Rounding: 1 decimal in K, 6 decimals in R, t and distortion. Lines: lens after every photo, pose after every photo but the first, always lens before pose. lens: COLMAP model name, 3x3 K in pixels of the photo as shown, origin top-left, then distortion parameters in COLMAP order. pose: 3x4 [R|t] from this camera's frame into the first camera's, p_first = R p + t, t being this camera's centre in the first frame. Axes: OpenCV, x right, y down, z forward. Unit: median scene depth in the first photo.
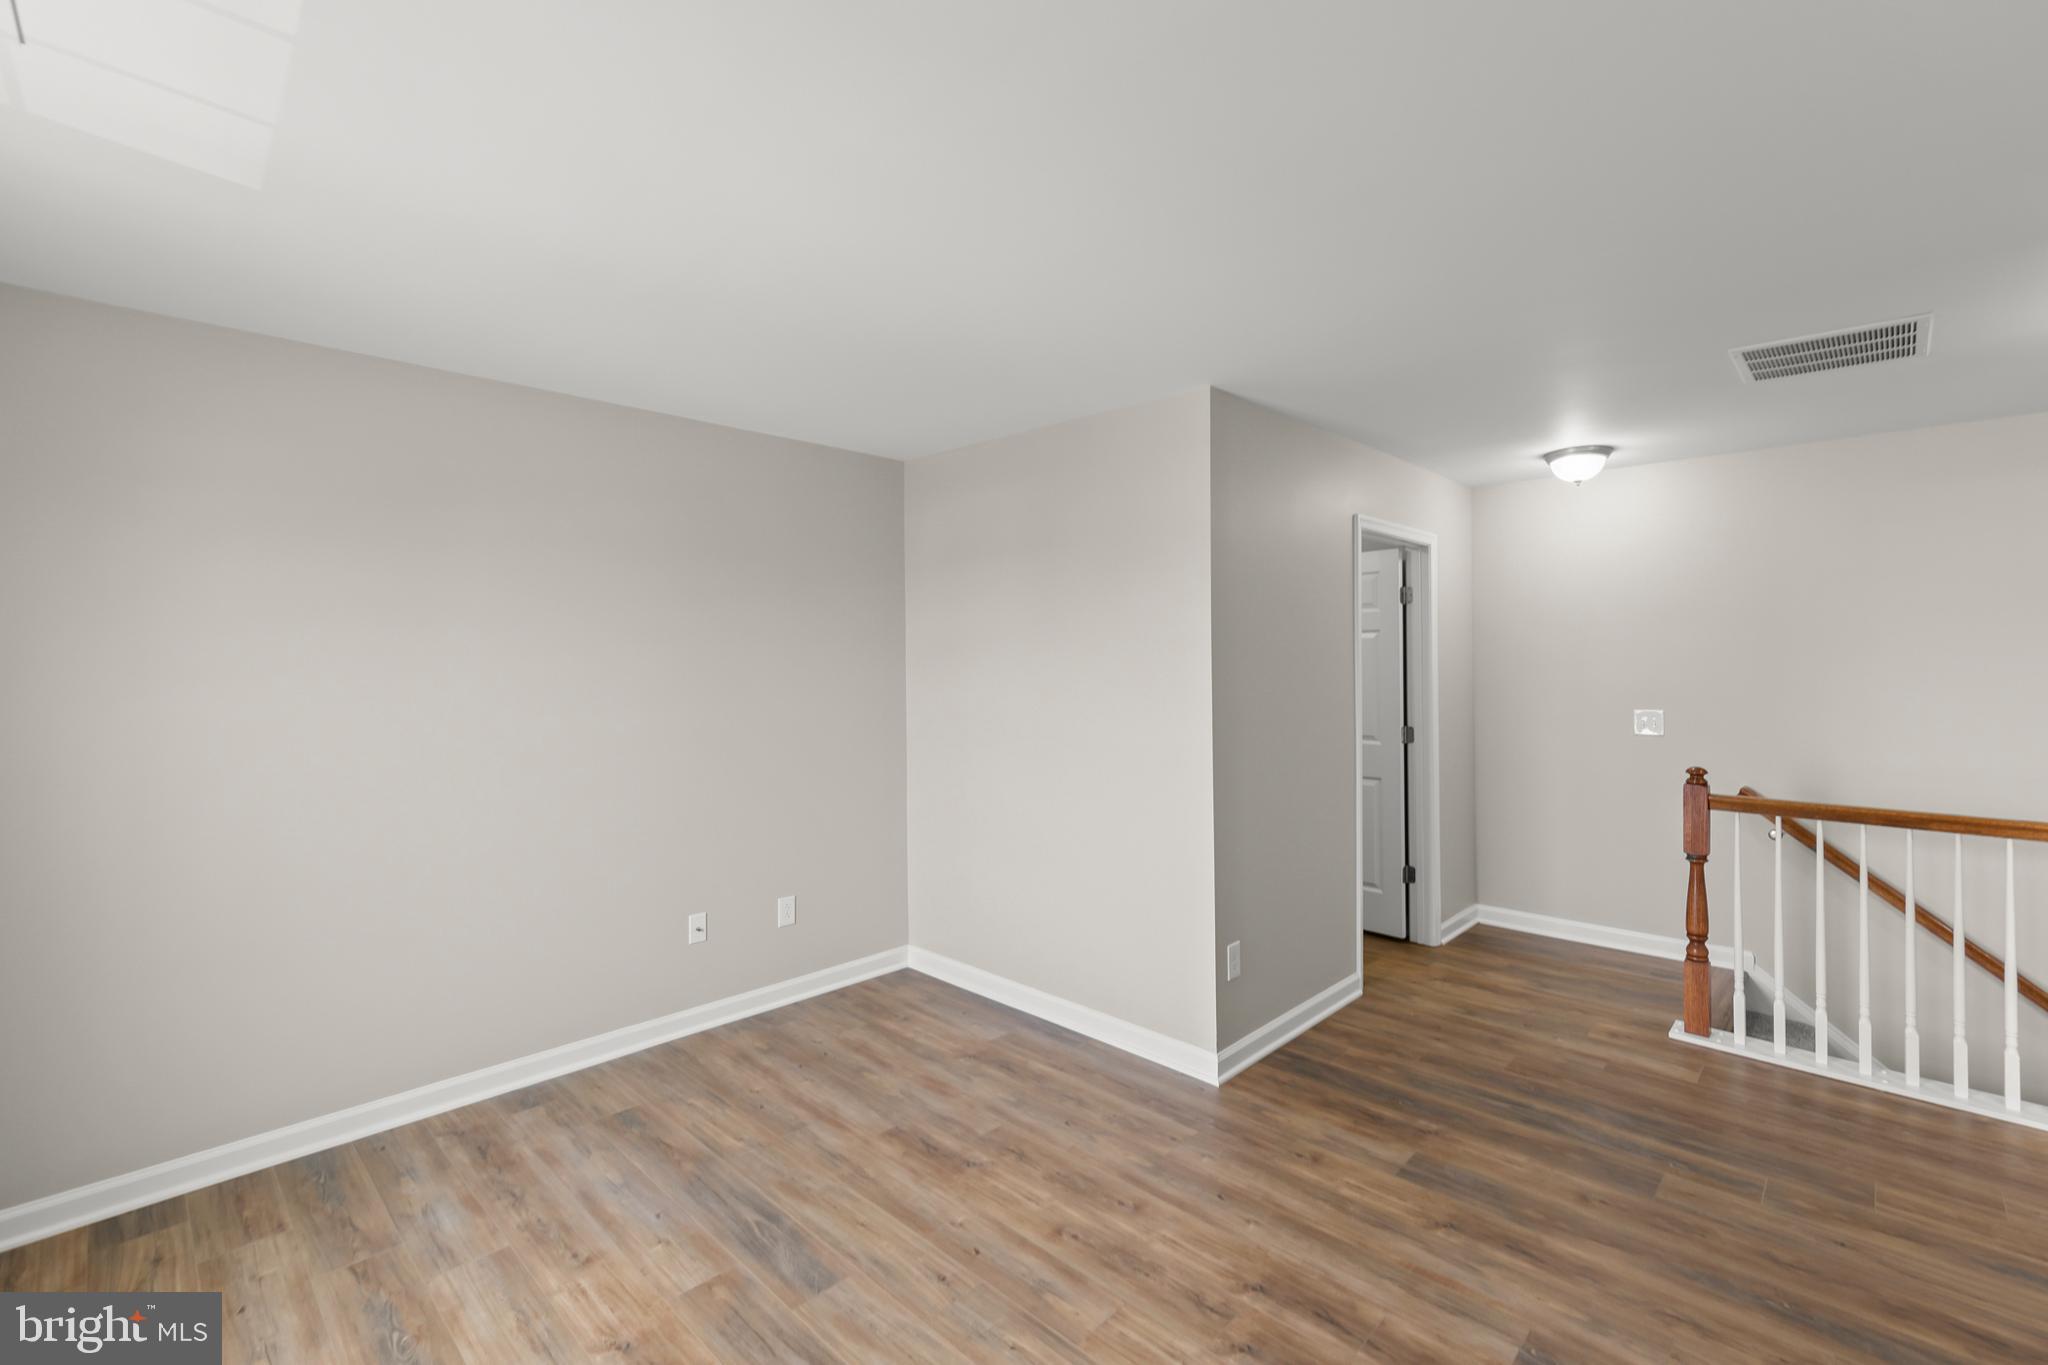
lens RADIAL K [[887.8, 0, 1034.5], [0, 887.8, 665.3], [0, 0, 1]] dist [0.009905, -0.000692]
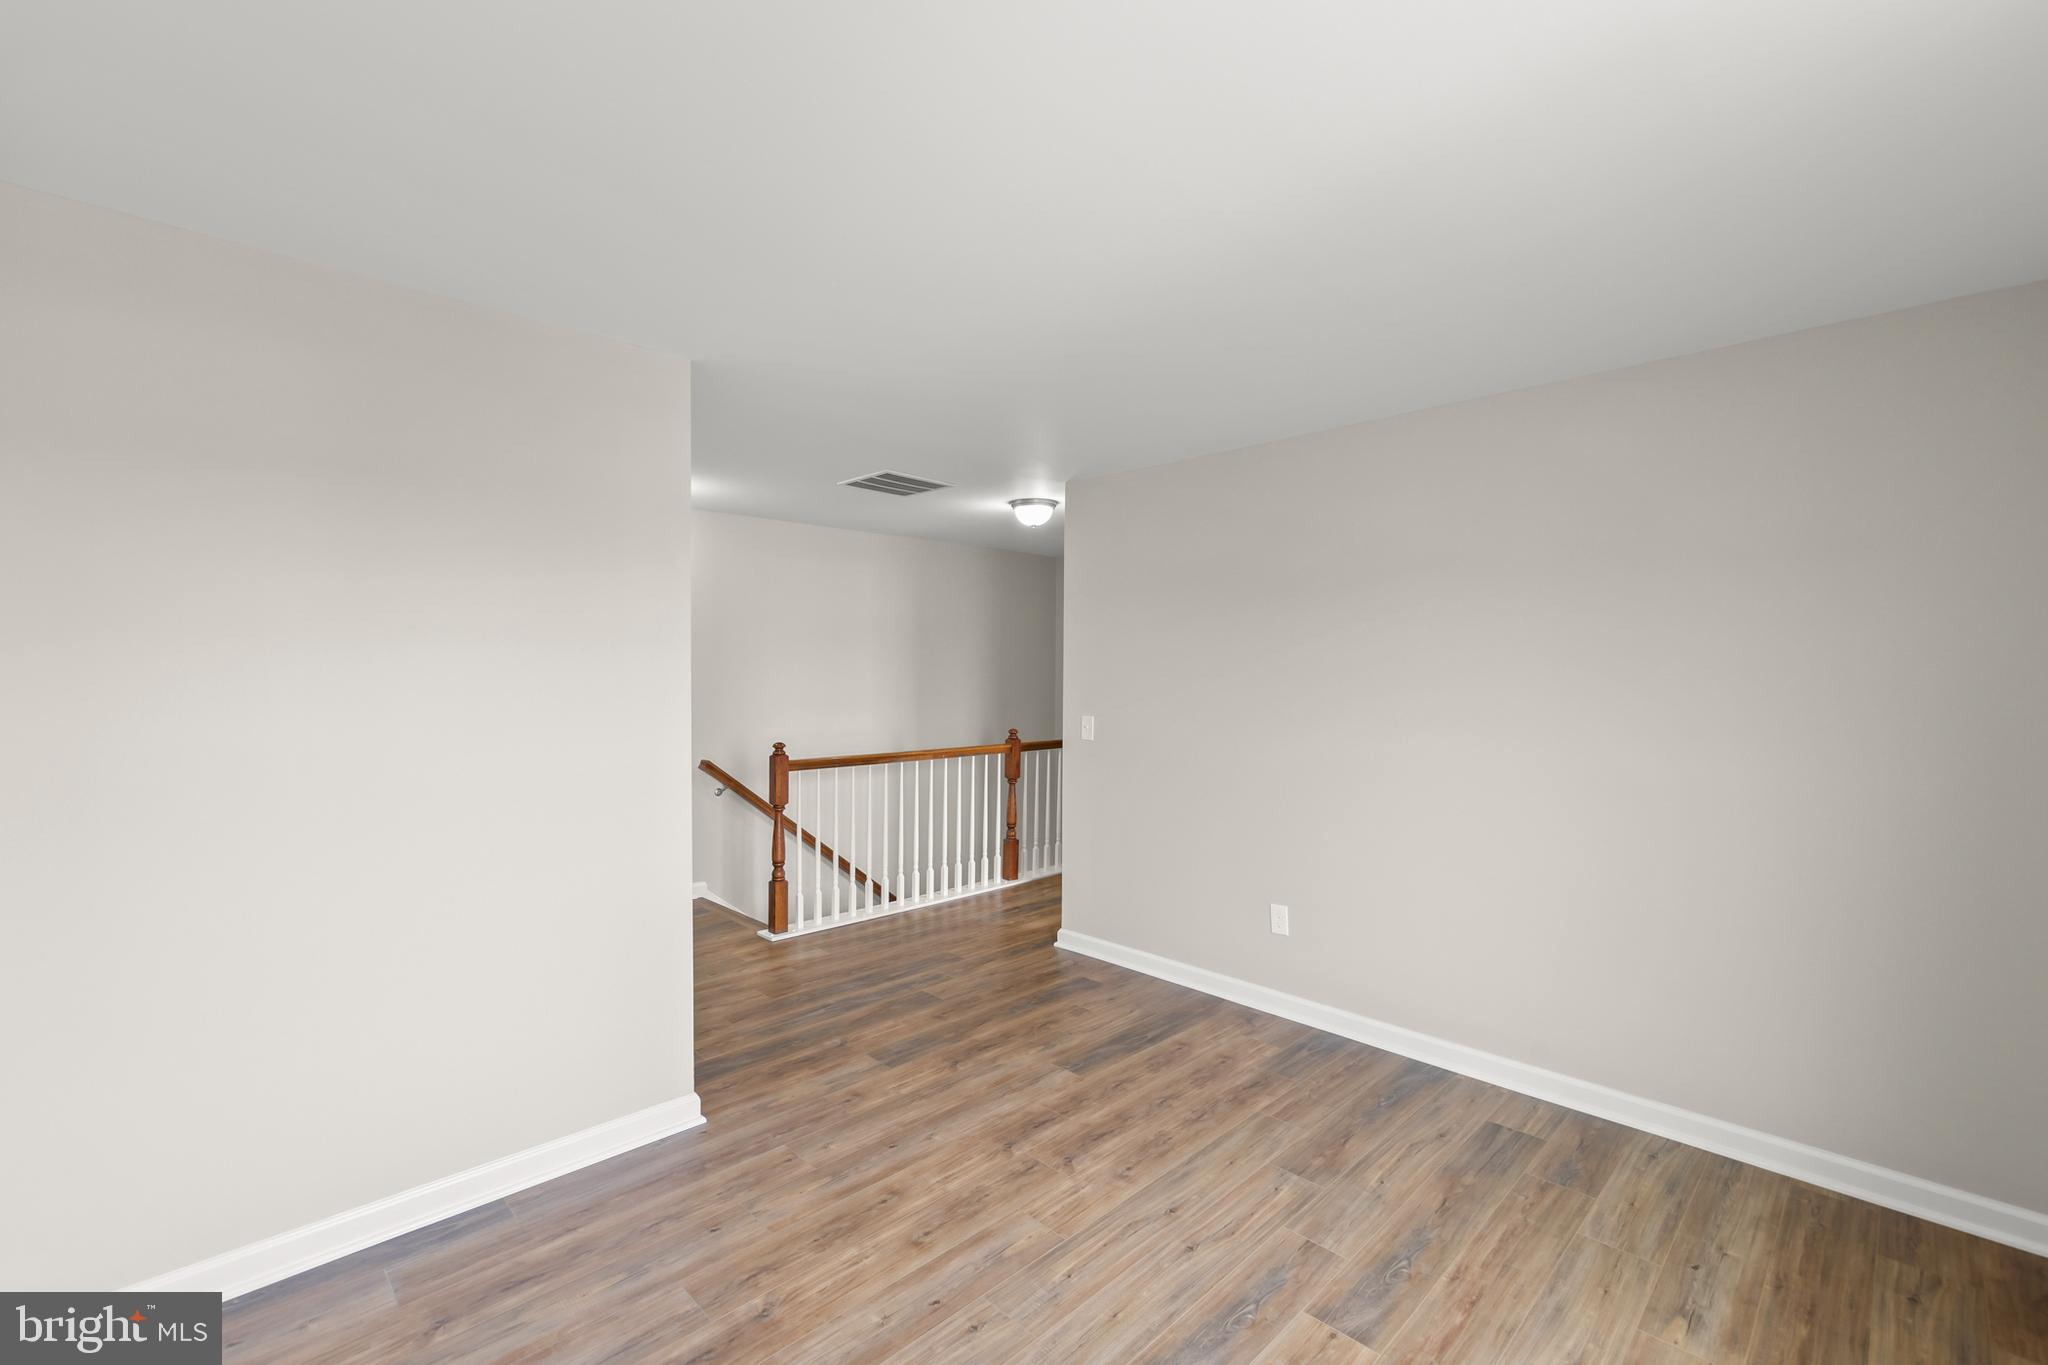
lens RADIAL K [[887.8, 0, 1024.9], [0, 887.8, 683.9], [0, 0, 1]] dist [0.009905, -0.000692]
pose [[0.025289, -0.016289, 0.999547, -0.838240], [0.000375, 0.999867, 0.016285, -0.002599], [-0.999680, -0.000037, 0.025292, 0.753823]]
